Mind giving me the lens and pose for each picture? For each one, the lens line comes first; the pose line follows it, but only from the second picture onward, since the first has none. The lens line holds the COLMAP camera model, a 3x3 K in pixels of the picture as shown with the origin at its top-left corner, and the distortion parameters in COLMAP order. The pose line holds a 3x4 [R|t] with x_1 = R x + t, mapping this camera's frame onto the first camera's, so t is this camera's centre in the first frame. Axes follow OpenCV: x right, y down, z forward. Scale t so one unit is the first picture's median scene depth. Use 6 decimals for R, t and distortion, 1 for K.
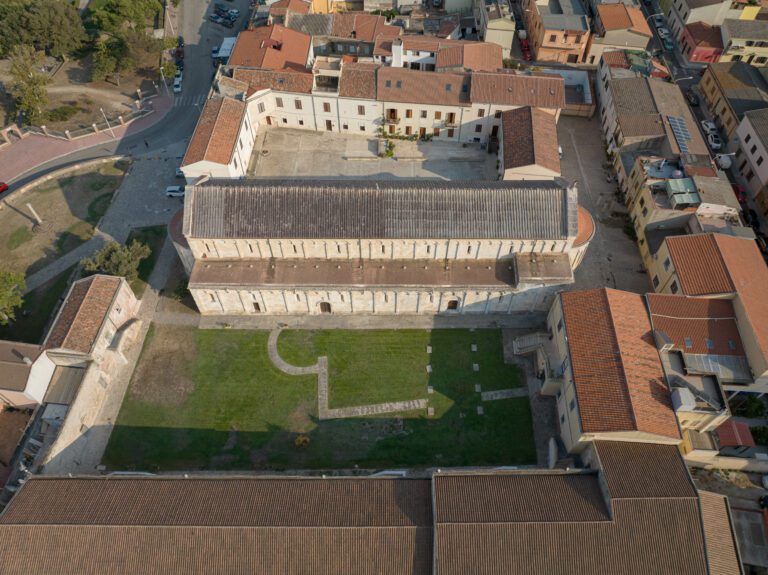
lens RADIAL K [[537.9, 0, 388.9], [0, 537.9, 286.1], [0, 0, 1]] dist [-0.041032, 0.008358]
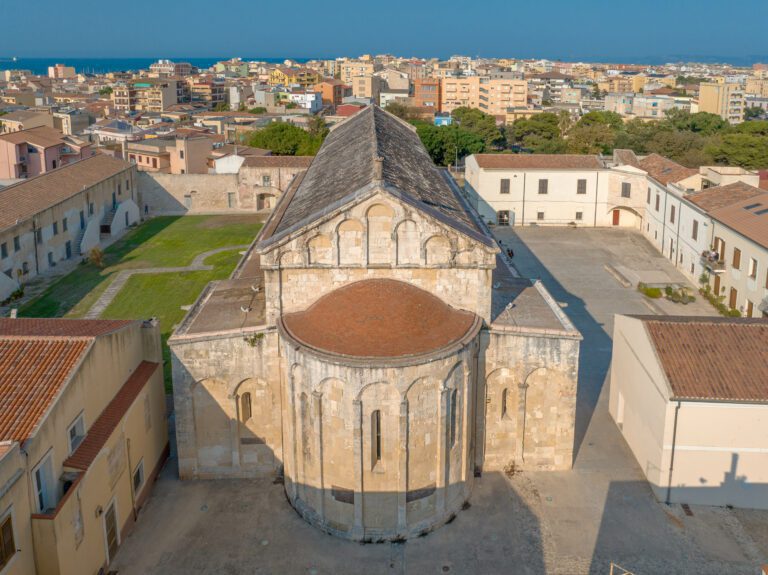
lens RADIAL K [[601.0, 0, 401.7], [0, 601.0, 156.6], [0, 0, 1]] dist [-0.021816, 0.011242]
pose [[0.062501, 0.158048, -0.985451, 0.699686], [-0.799948, 0.598363, 0.045231, -0.215420], [0.596806, 0.785482, 0.163829, 0.888542]]
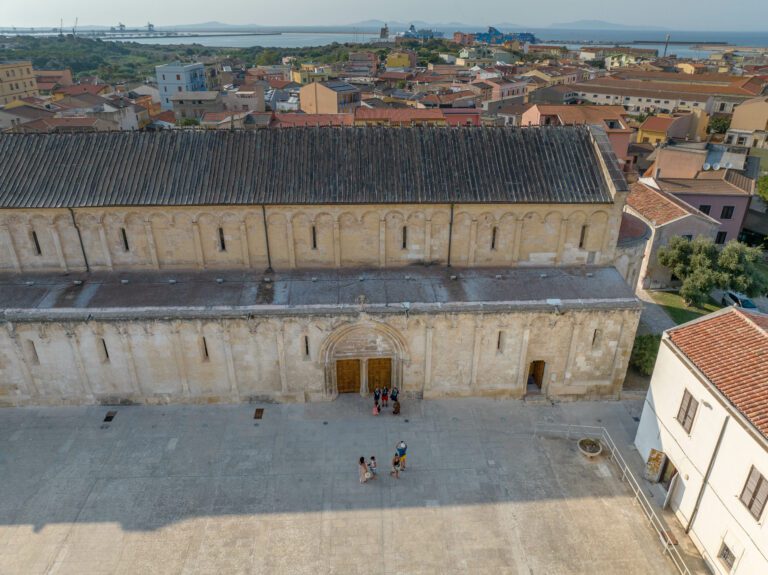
lens RADIAL K [[537.9, 0, 389.0], [0, 537.9, 285.0], [0, 0, 1]] dist [-0.041032, 0.008358]
pose [[-0.998003, 0.020164, -0.059857, -0.137521], [-0.054724, 0.197177, 0.978839, -0.638316], [0.031540, 0.980160, -0.195680, 1.202251]]
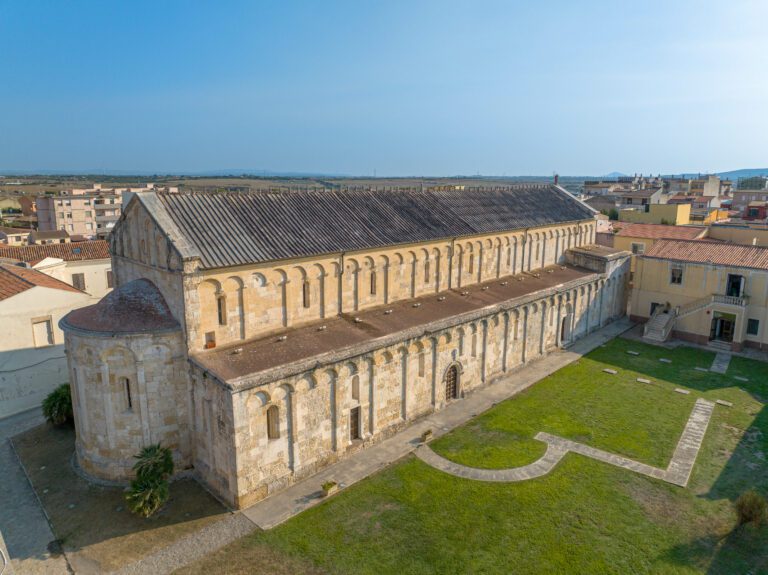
lens RADIAL K [[537.9, 0, 385.6], [0, 537.9, 287.8], [0, 0, 1]] dist [-0.041032, 0.008358]
pose [[0.692442, -0.145624, 0.706624, -0.533652], [0.573648, 0.705116, -0.416821, 0.159113], [-0.437553, 0.693978, 0.571789, 0.684050]]
